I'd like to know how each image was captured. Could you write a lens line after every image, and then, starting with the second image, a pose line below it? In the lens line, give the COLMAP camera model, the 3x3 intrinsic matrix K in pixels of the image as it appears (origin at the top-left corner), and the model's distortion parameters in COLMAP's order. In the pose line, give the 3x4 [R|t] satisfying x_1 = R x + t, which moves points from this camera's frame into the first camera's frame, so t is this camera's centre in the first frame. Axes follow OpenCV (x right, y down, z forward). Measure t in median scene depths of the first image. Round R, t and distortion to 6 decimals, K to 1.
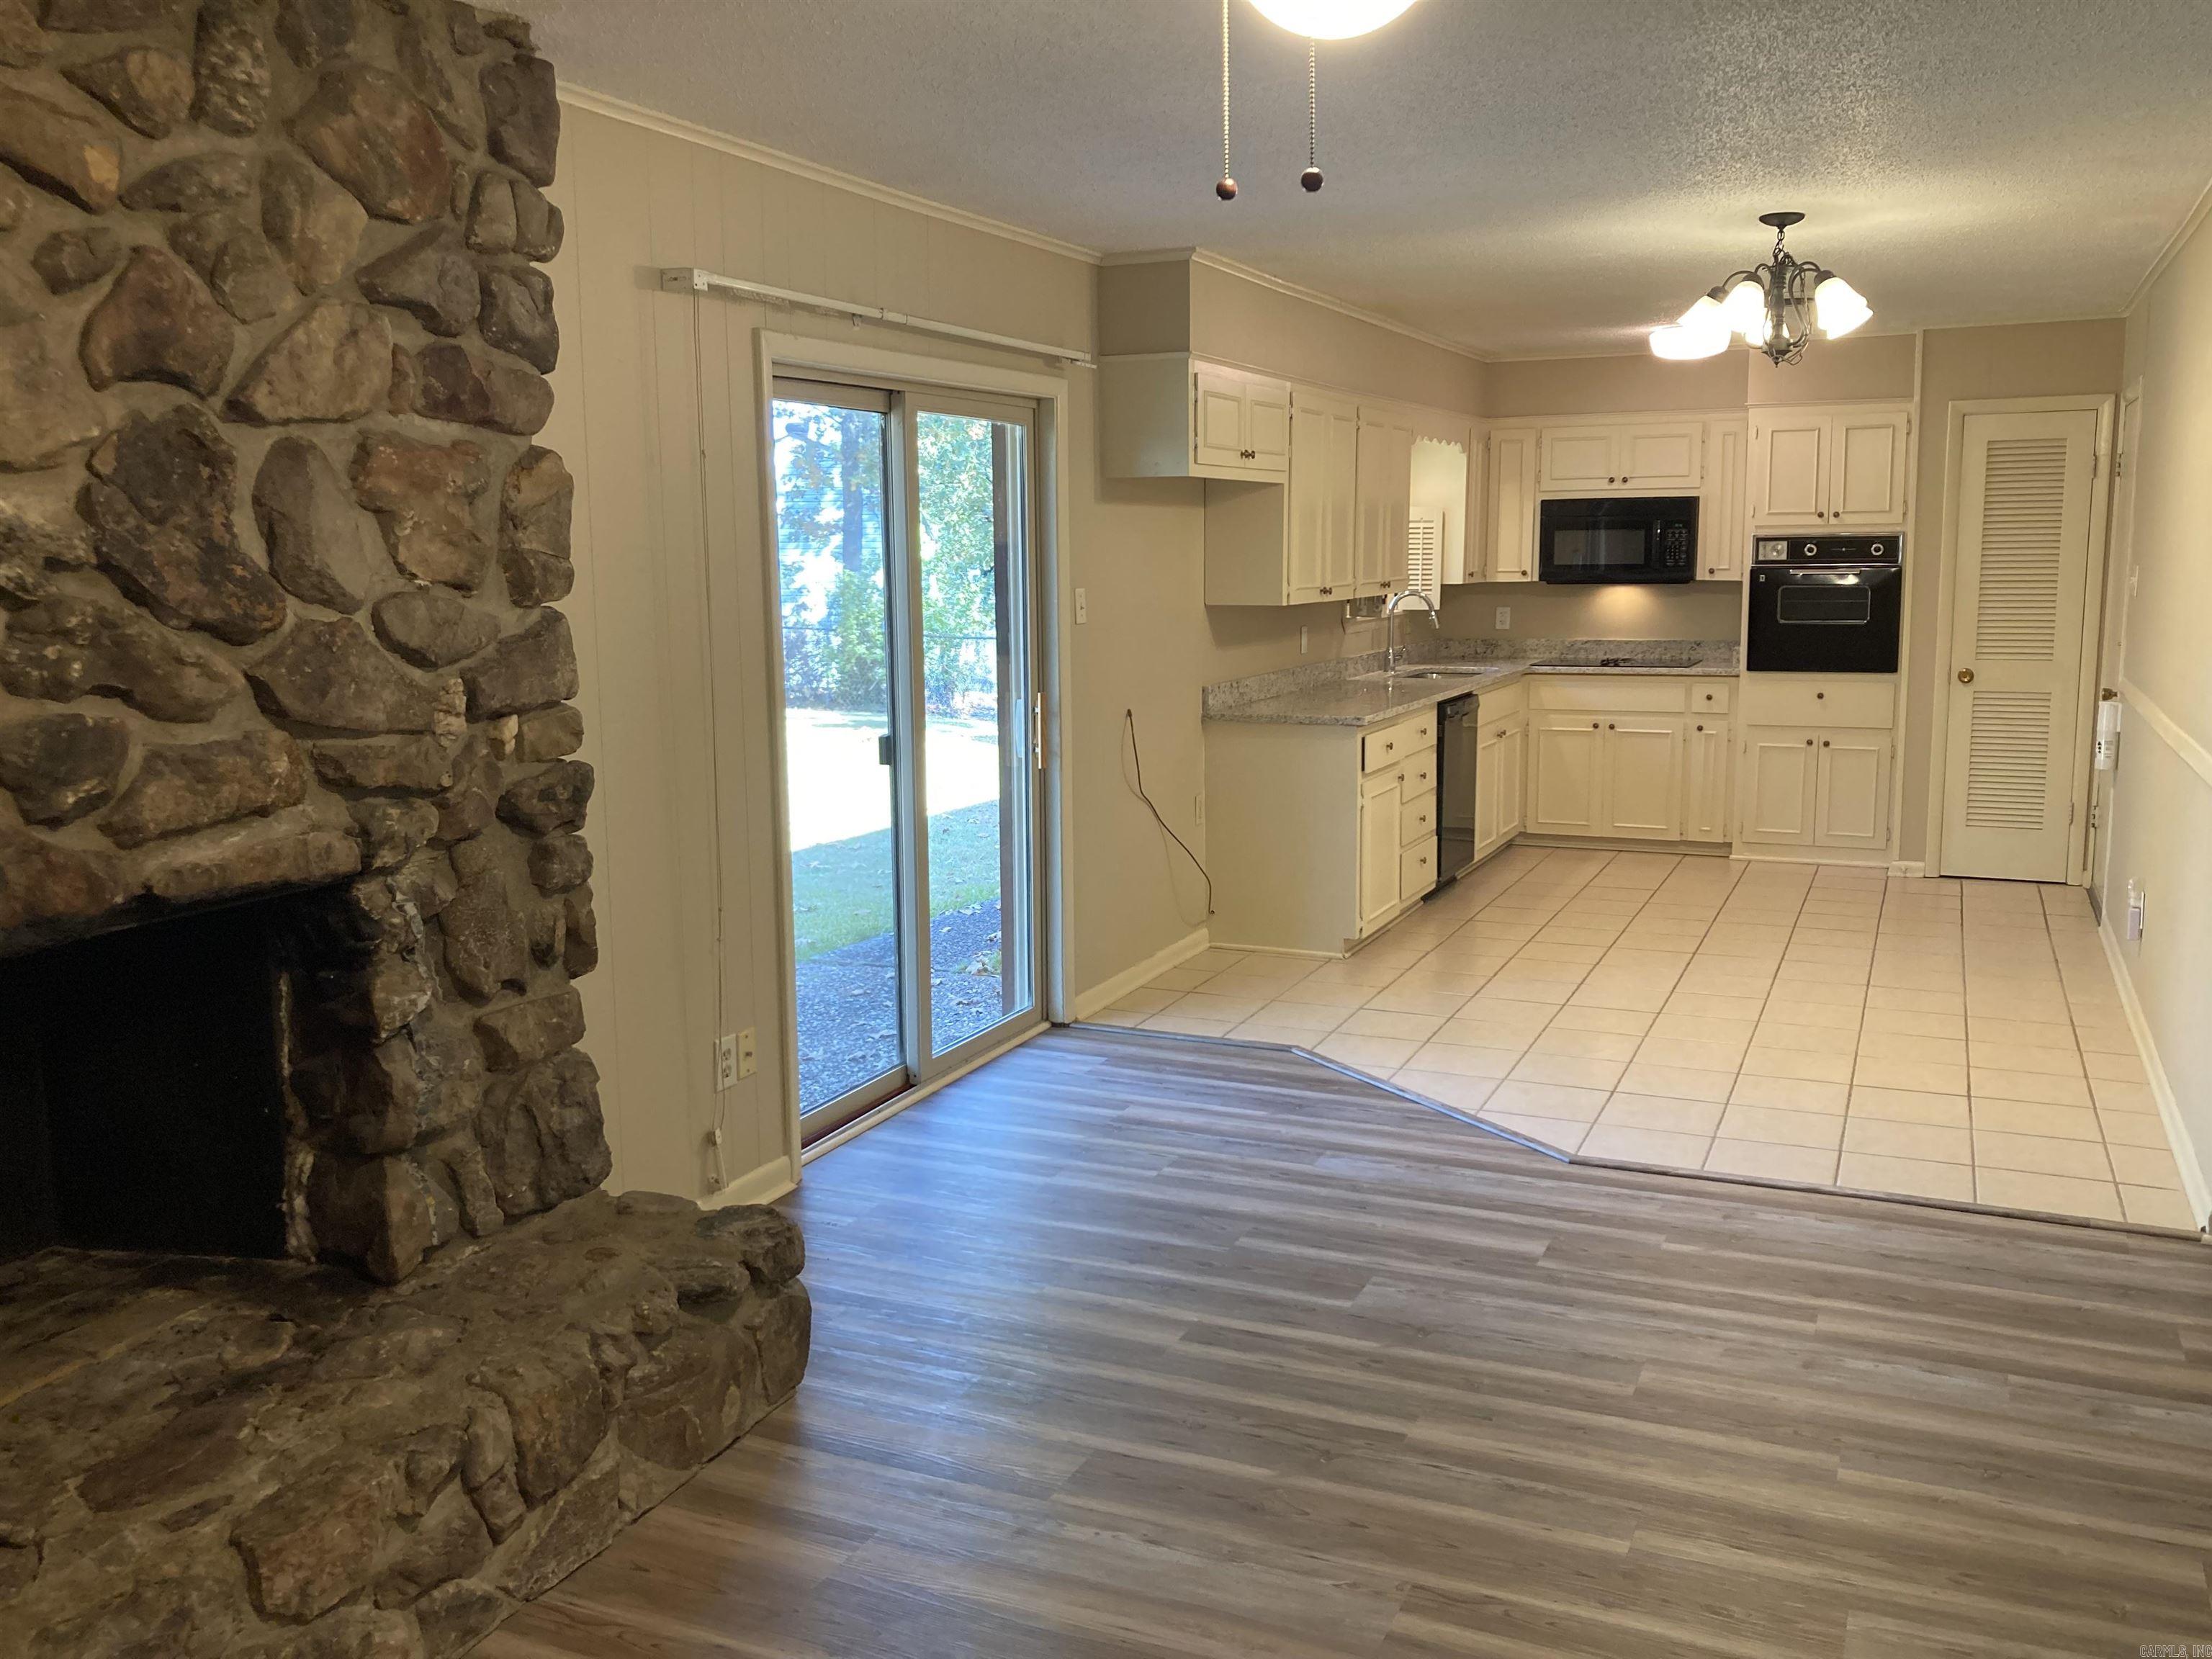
lens RADIAL K [[1815.6, 0, 1140.6], [0, 1815.6, 815.6], [0, 0, 1]] dist [0.018170, -0.012773]
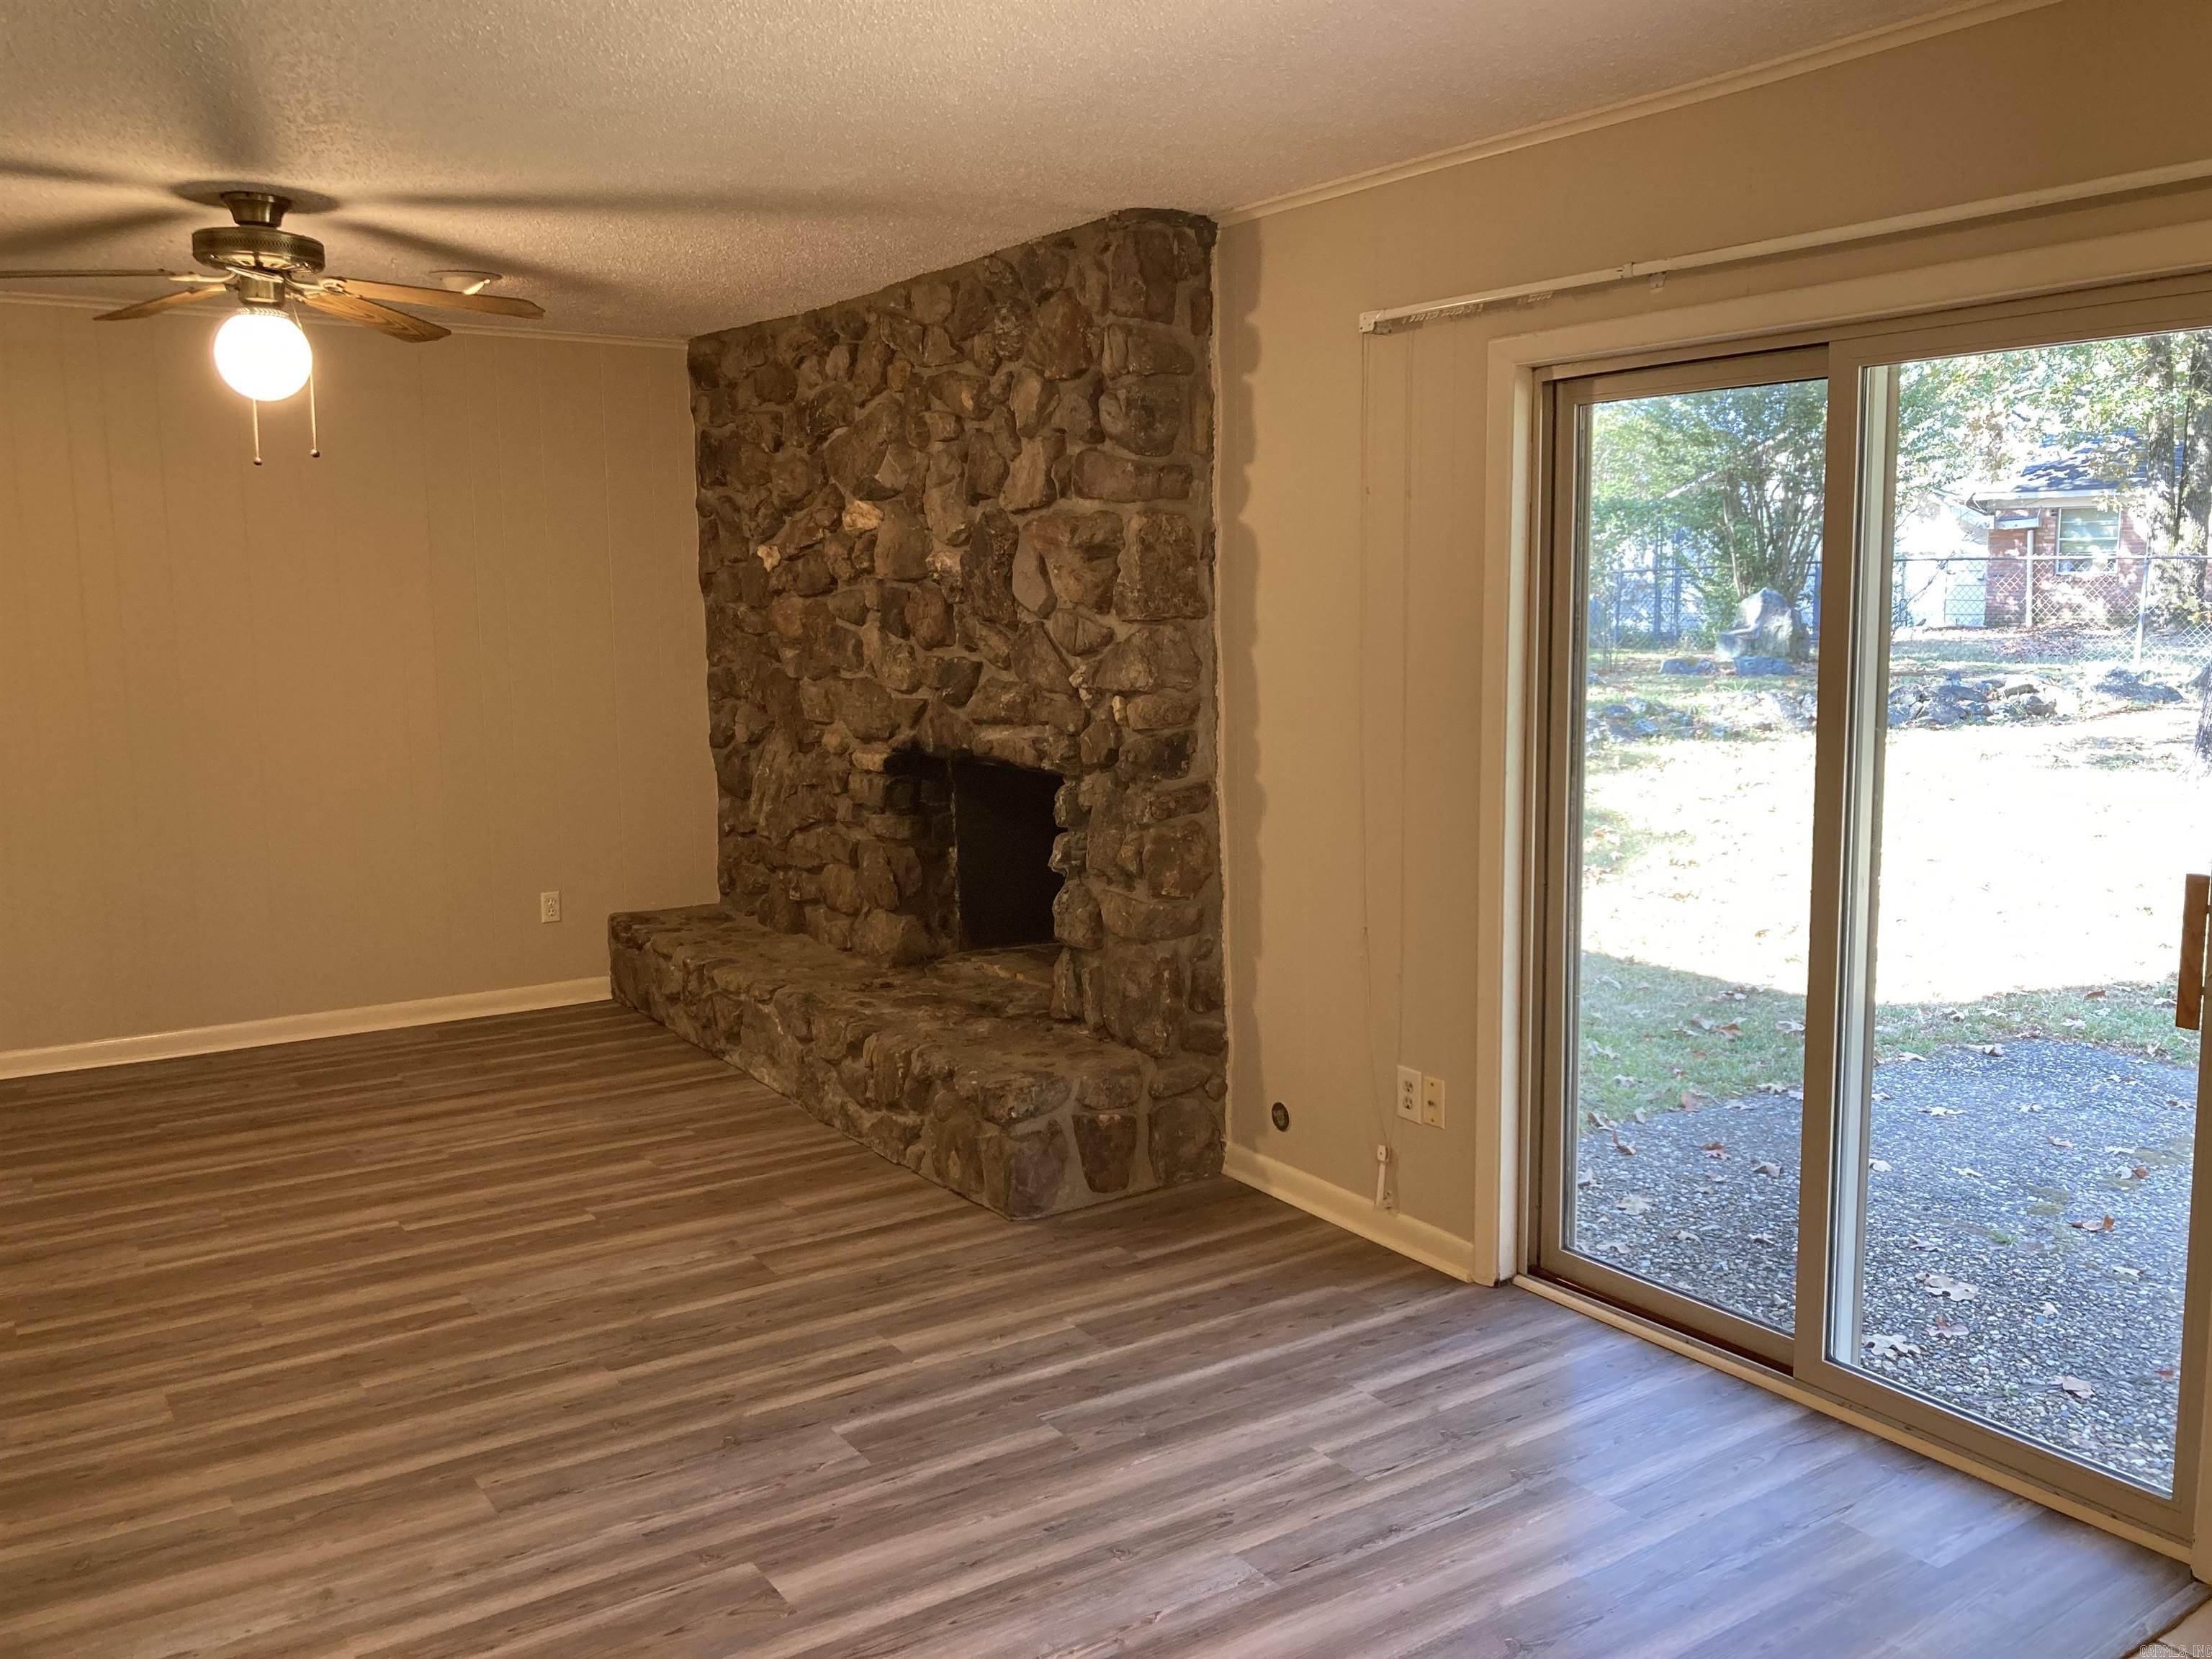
lens RADIAL K [[1815.6, 0, 1129.1], [0, 1815.6, 817.8], [0, 0, 1]] dist [0.018170, -0.012773]
pose [[-0.522367, 0.120958, -0.844098, 0.559476], [-0.116822, 0.970403, 0.211352, -0.169653], [0.844681, 0.209013, -0.492776, 1.105121]]
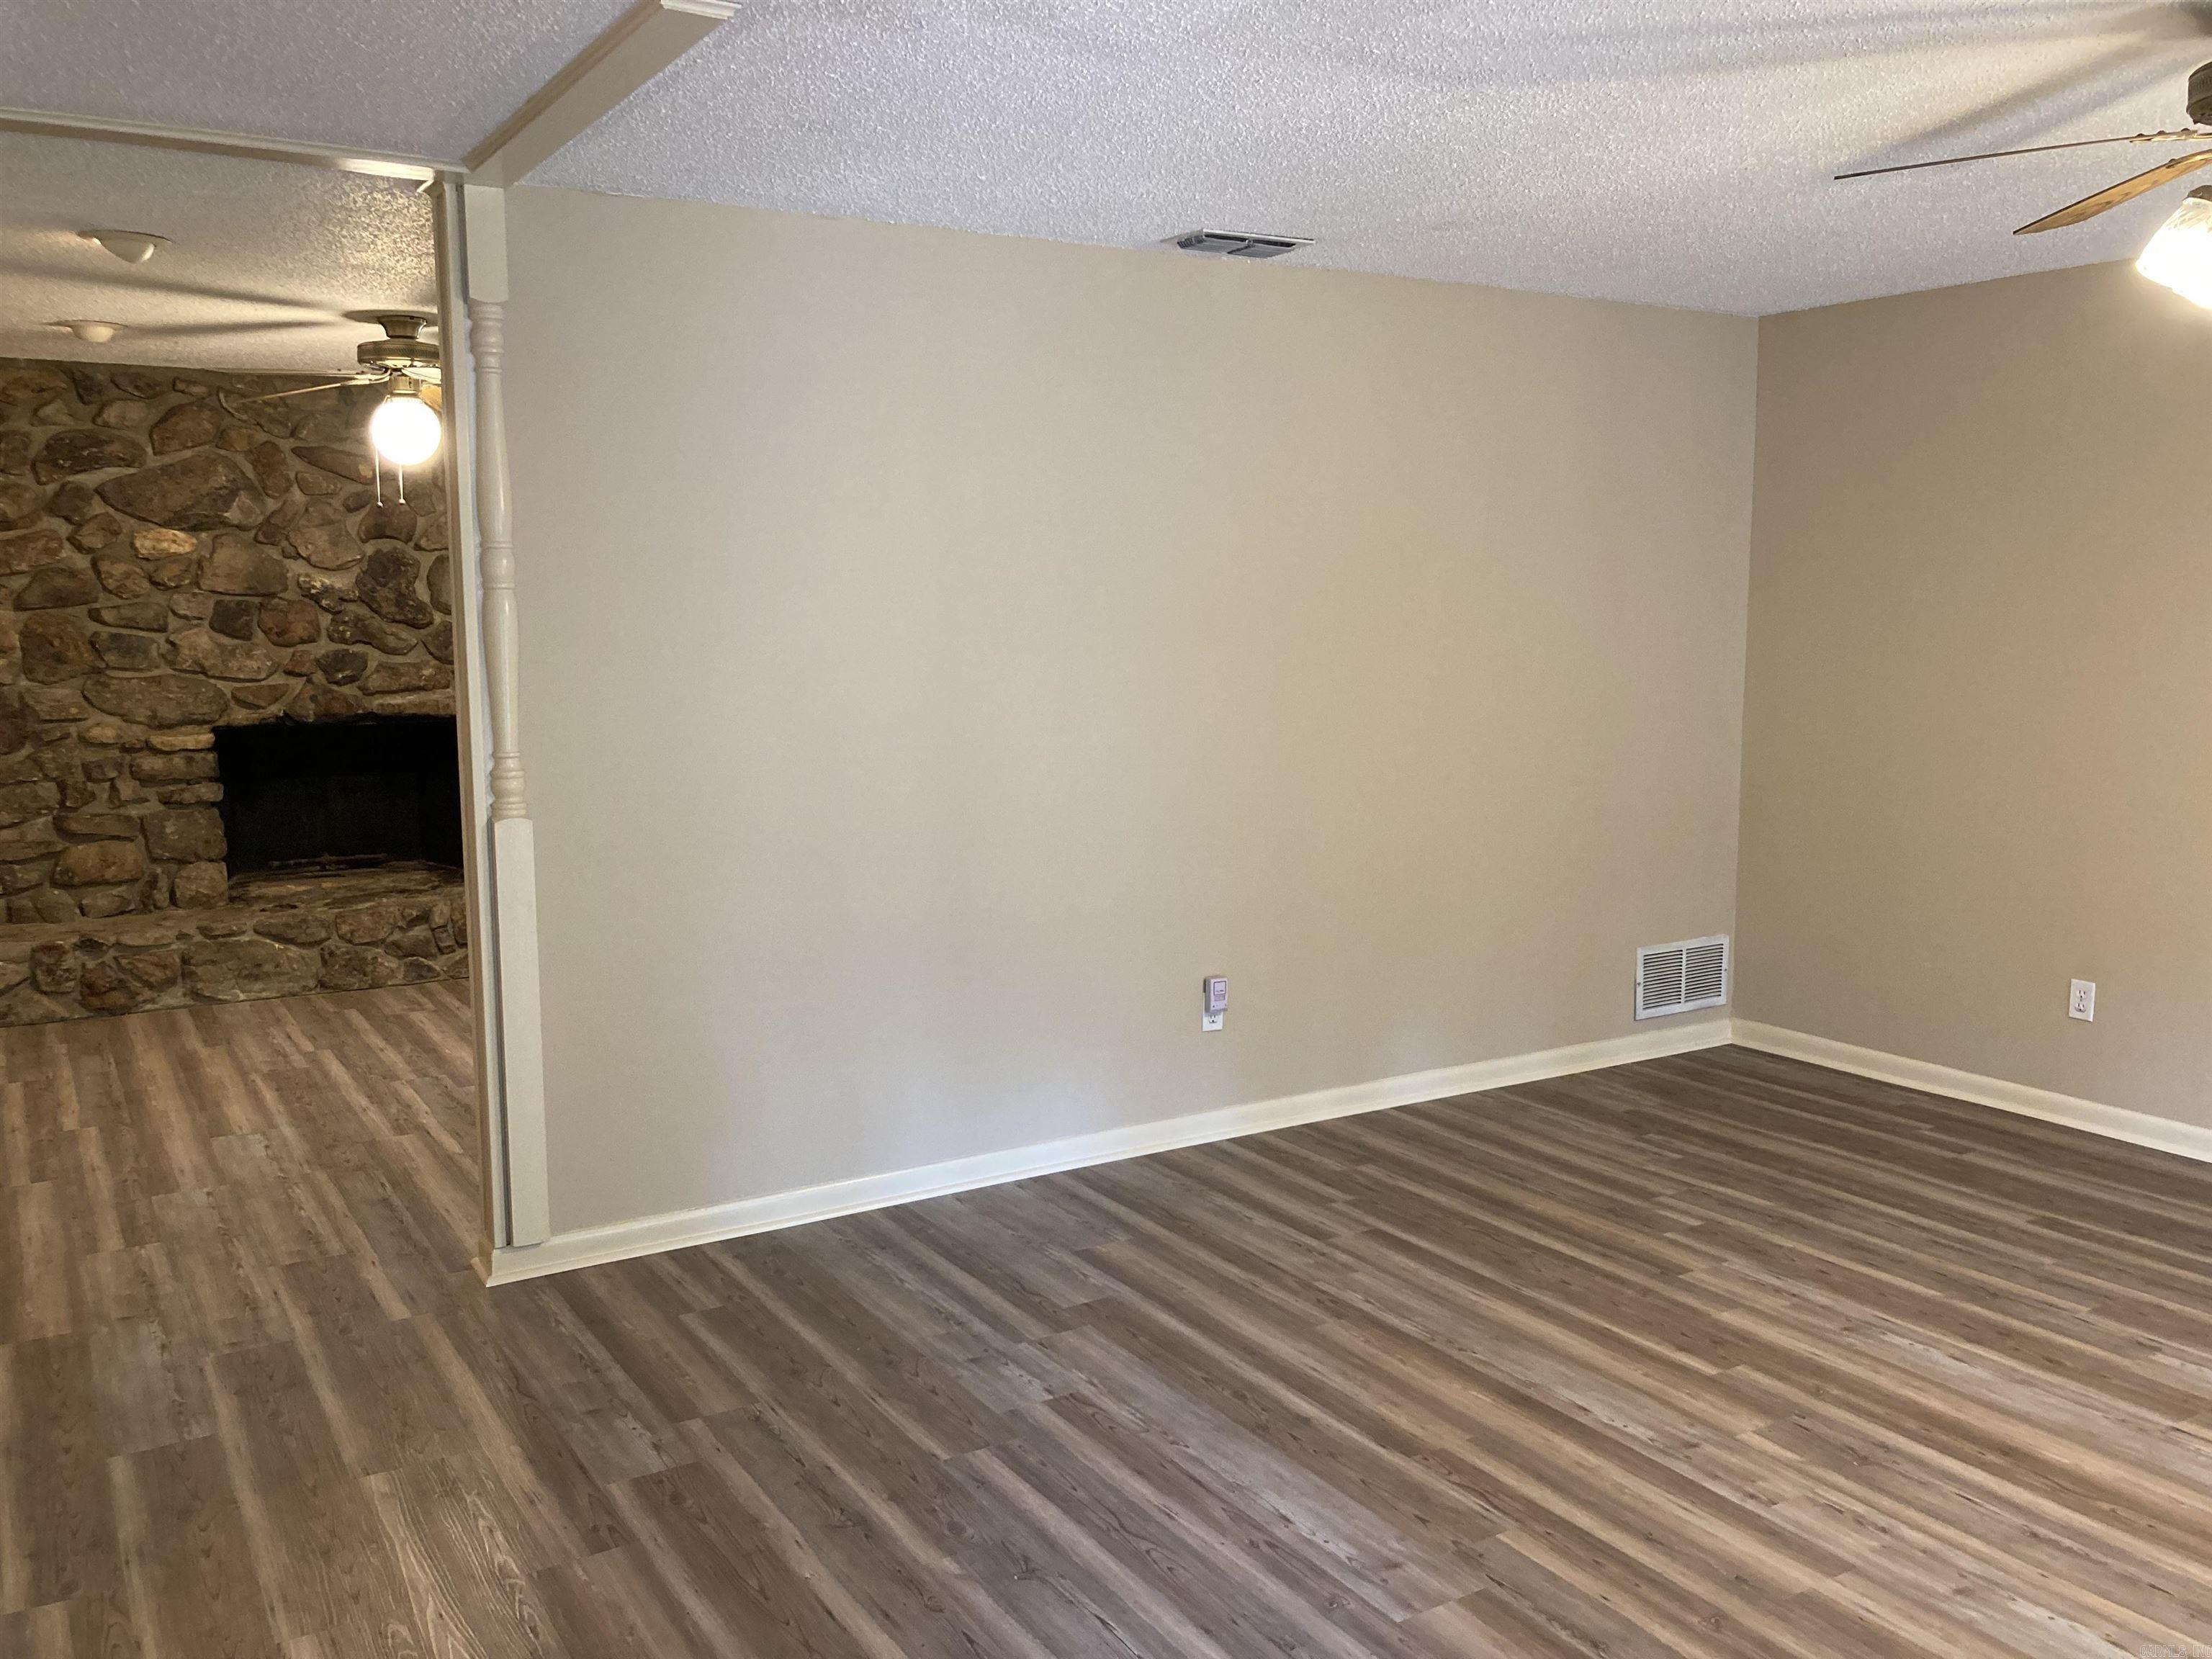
lens RADIAL K [[1815.6, 0, 1117.5], [0, 1815.6, 826.2], [0, 0, 1]] dist [0.018170, -0.012773]
pose [[0.824123, 0.081641, -0.560496, 1.075099], [-0.089168, 0.995919, 0.013957, 0.040099], [0.559348, 0.038476, 0.828039, -0.385484]]
